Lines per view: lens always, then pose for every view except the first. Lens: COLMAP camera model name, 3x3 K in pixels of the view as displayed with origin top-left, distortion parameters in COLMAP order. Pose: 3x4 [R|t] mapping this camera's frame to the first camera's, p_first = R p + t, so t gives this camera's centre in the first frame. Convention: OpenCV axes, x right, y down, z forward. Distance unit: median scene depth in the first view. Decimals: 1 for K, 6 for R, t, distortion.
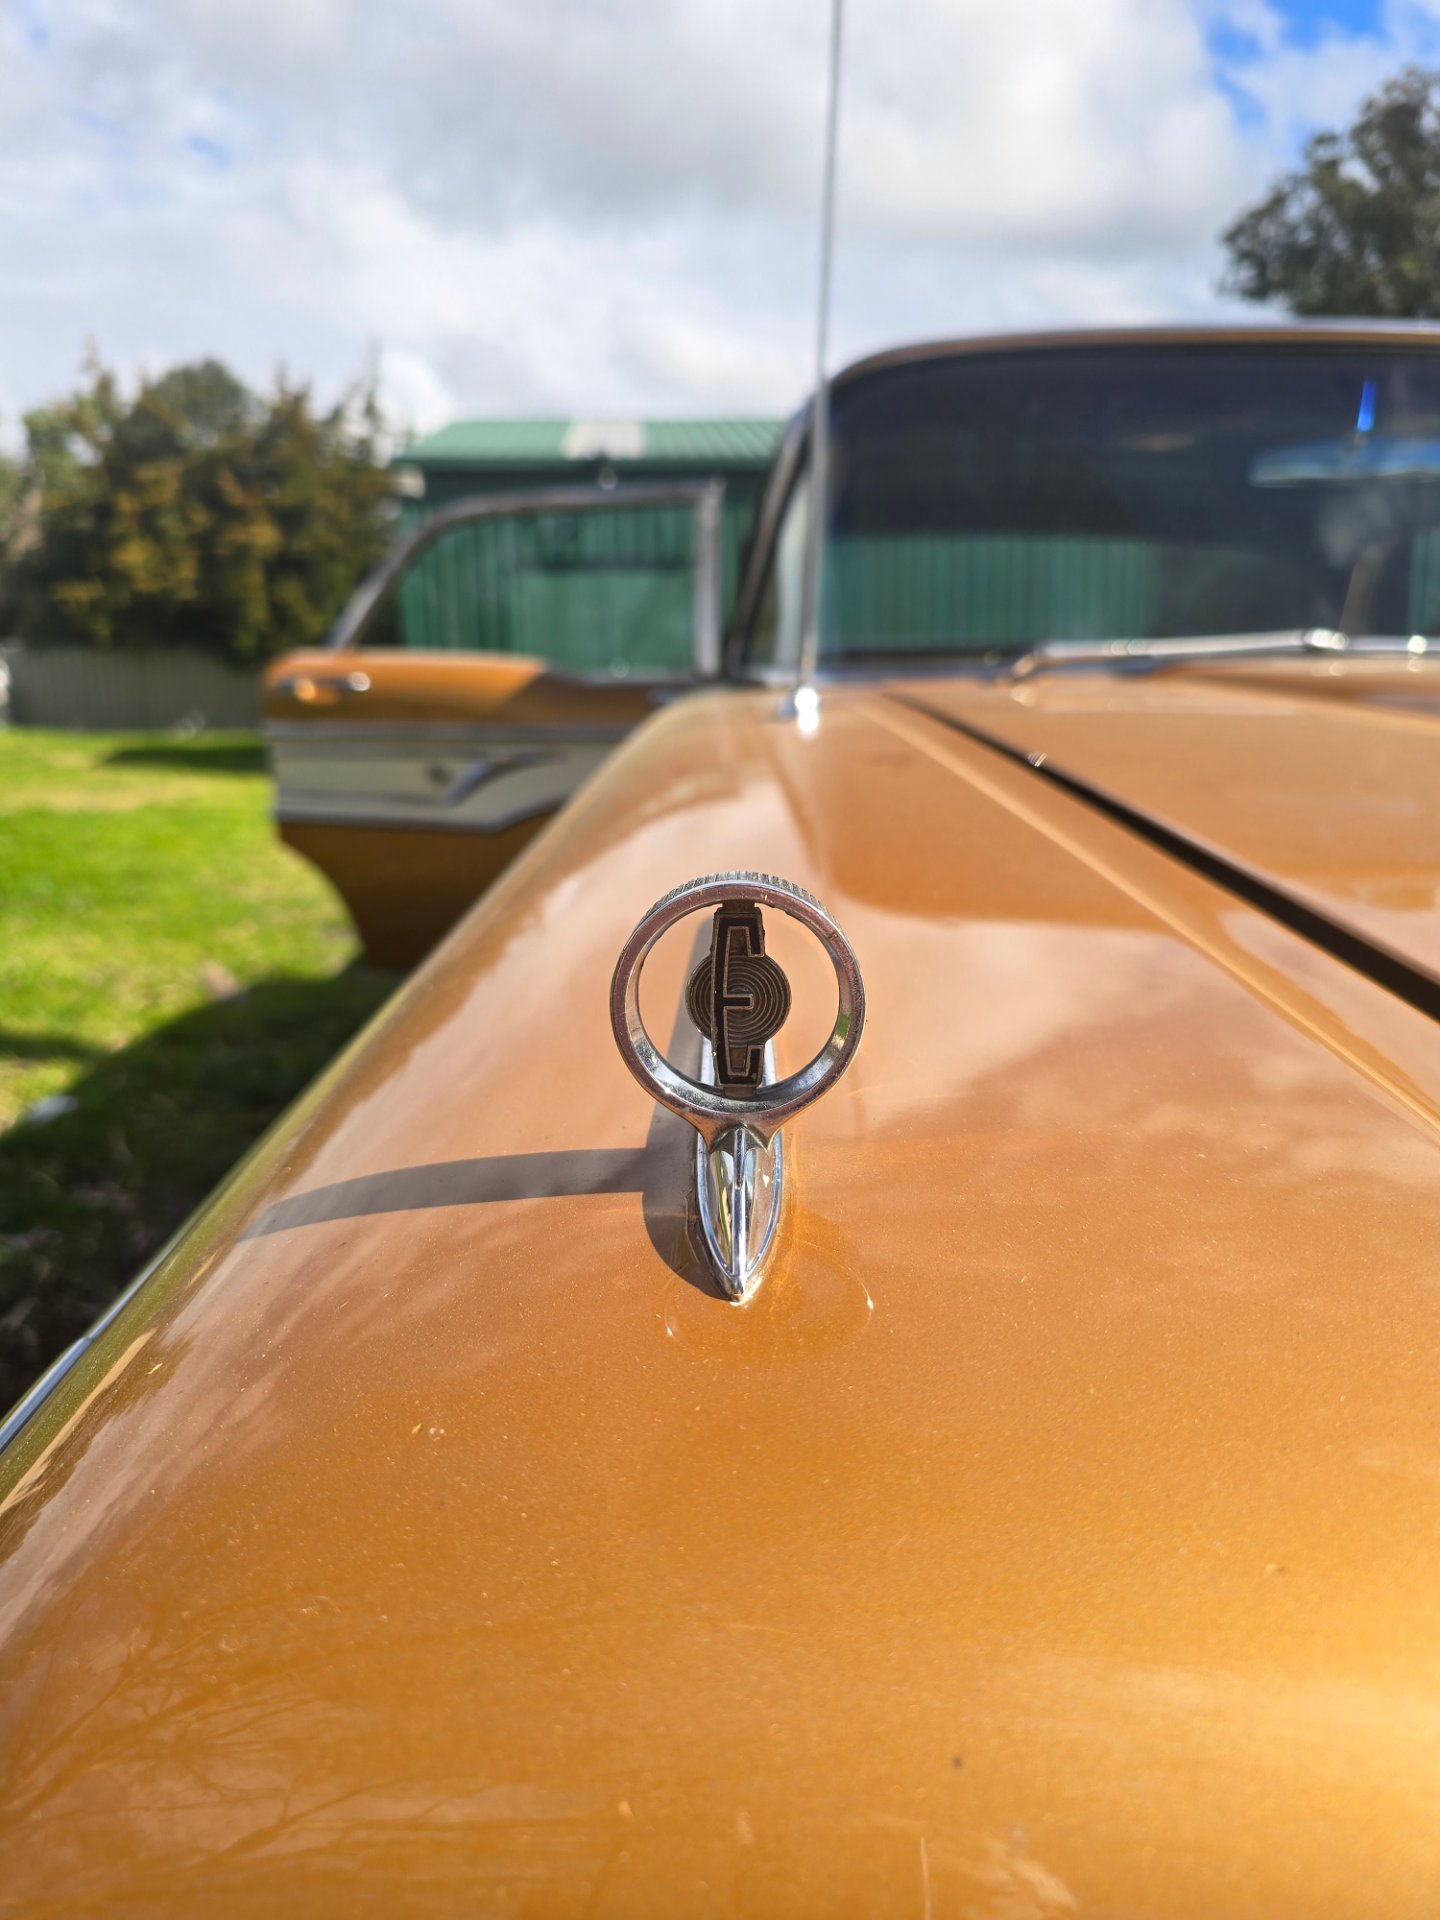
lens RADIAL K [[1311.9, 0, 720.0], [0, 1311.9, 960.0], [0, 0, 1]] dist [0.057968, -0.042938]
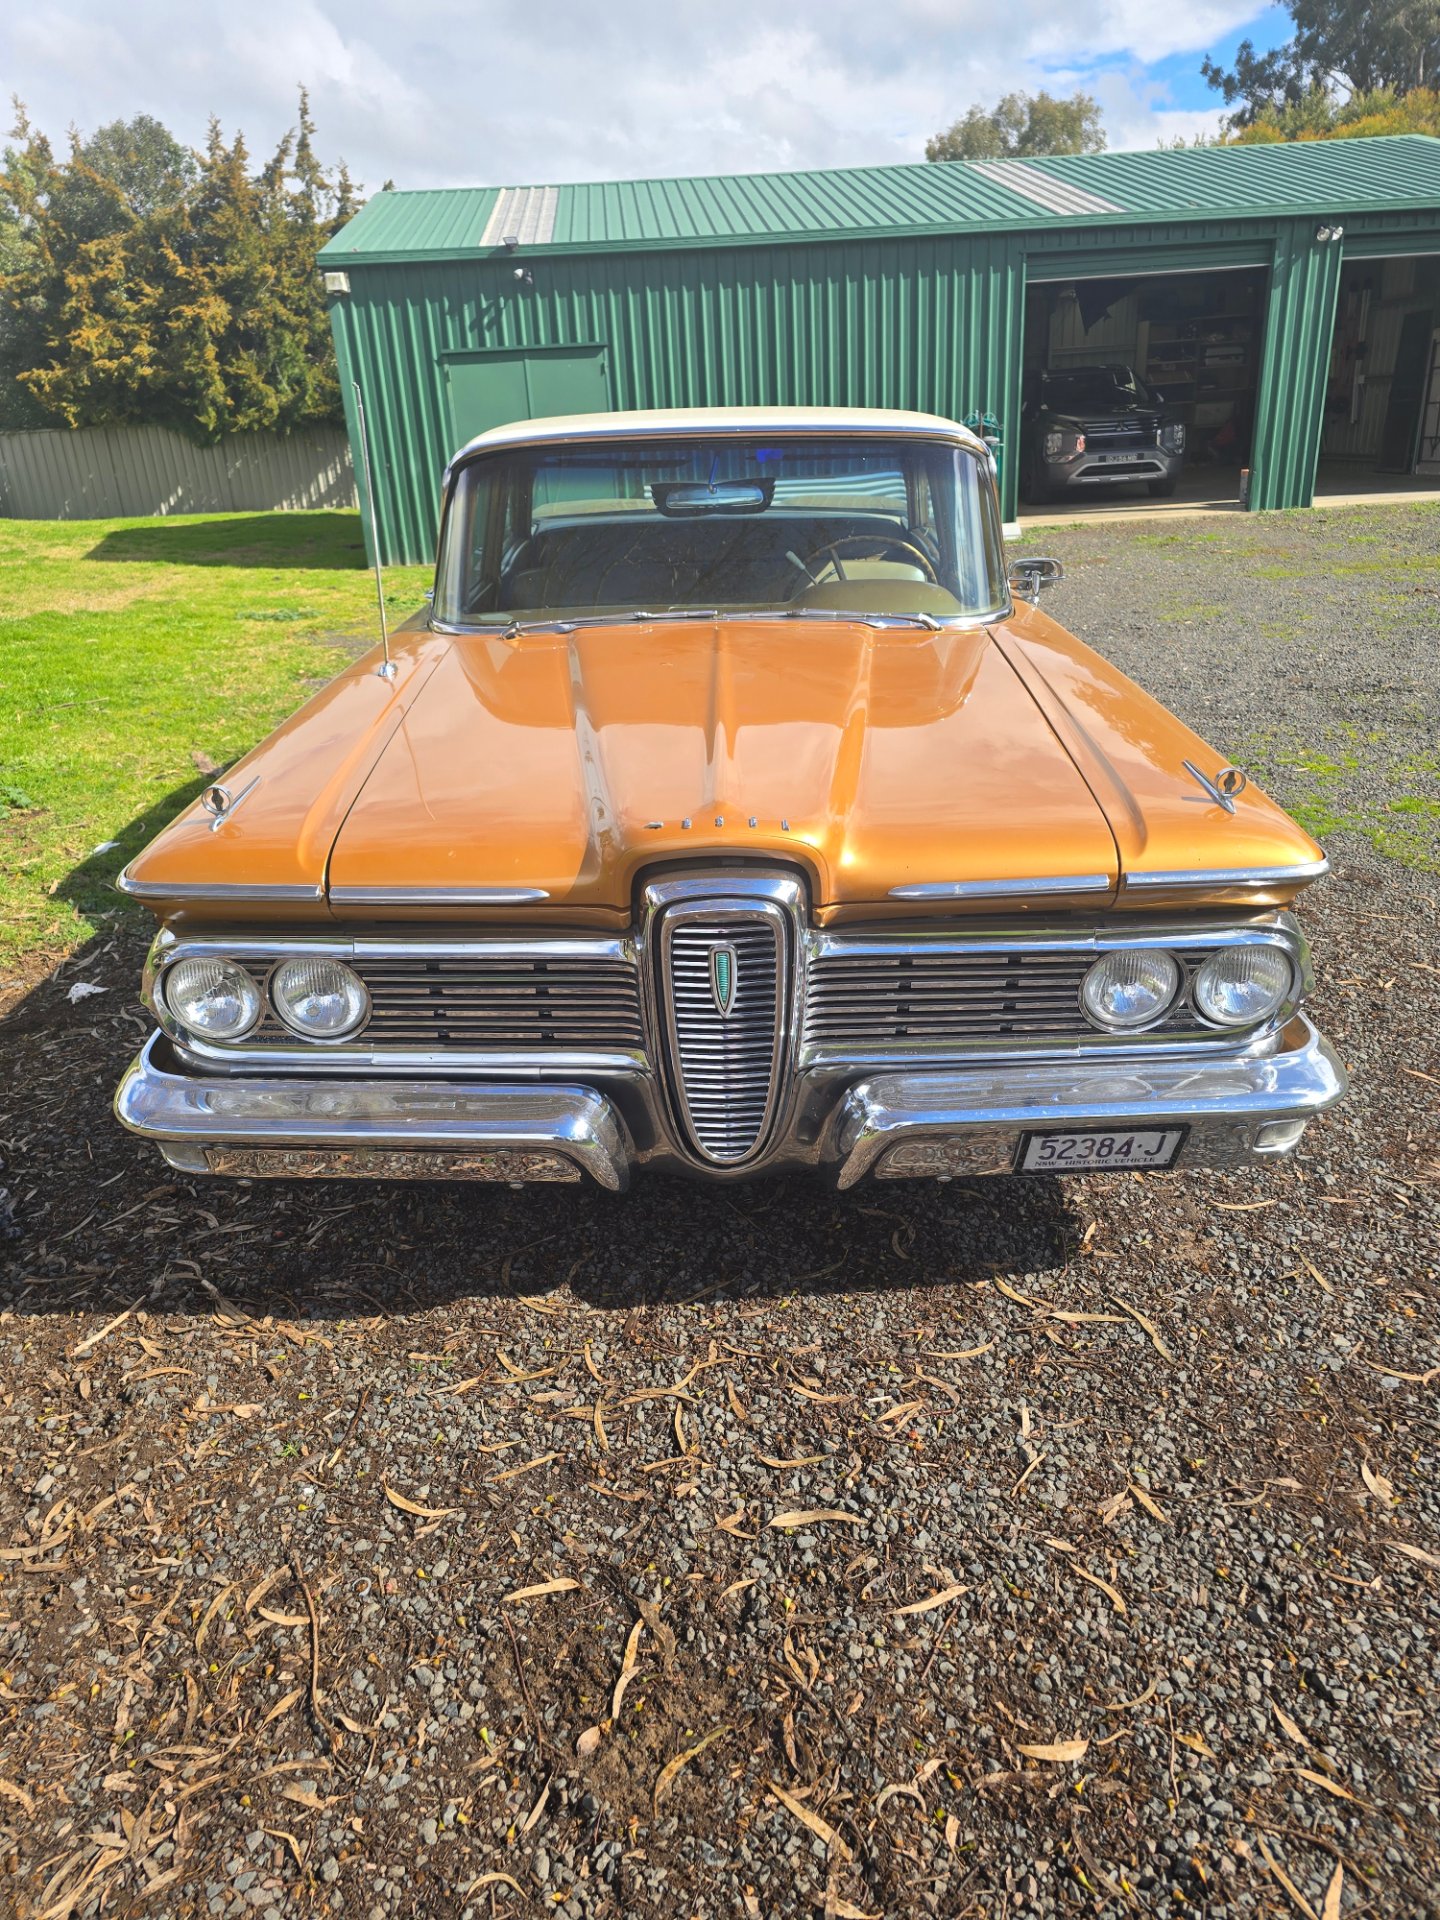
lens RADIAL K [[1311.9, 0, 720.0], [0, 1311.9, 960.0], [0, 0, 1]] dist [0.057968, -0.042938]
pose [[0.999341, -0.033757, -0.013346, 0.044801], [0.035667, 0.981488, 0.188175, -0.005445], [0.006747, -0.188527, 0.982045, -0.106057]]
